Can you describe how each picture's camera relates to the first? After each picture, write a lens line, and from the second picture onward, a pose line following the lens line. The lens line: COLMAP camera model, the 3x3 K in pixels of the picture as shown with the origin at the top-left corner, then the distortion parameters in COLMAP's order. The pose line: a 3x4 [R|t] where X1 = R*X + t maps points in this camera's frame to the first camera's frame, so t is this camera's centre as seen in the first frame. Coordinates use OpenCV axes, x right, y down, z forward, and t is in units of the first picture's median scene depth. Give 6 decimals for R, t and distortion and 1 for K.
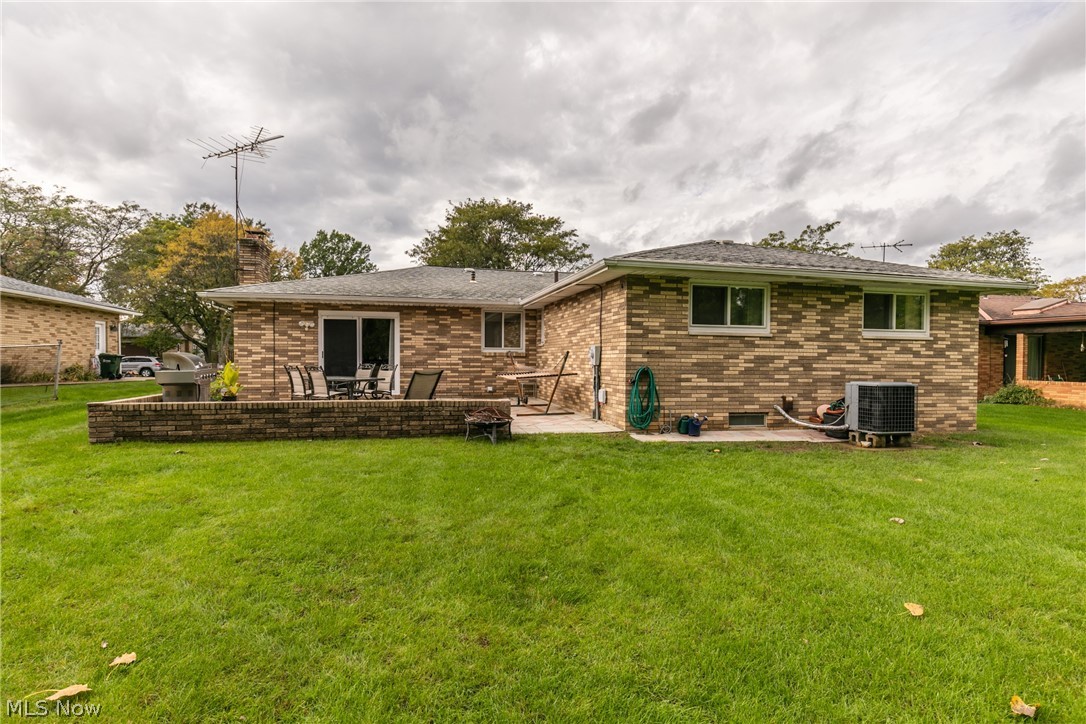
lens RADIAL K [[569.1, 0, 545.9], [0, 569.1, 361.9], [0, 0, 1]] dist [-0.000322, 0.000004]
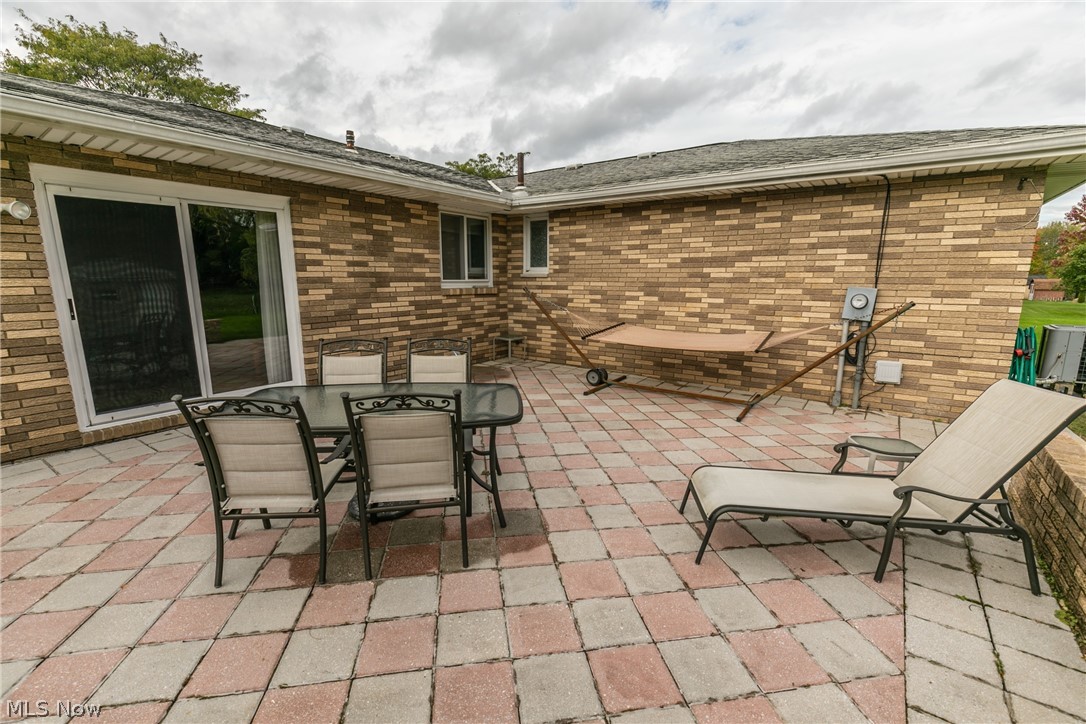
lens RADIAL K [[485.0, 0, 538.5], [0, 485.0, 368.7], [0, 0, 1]] dist [0.009140, -0.002649]
pose [[0.760515, -0.124635, 0.637246, -0.356338], [0.002615, 0.981985, 0.188939, -0.030005], [-0.649315, -0.142025, 0.747141, 0.587531]]
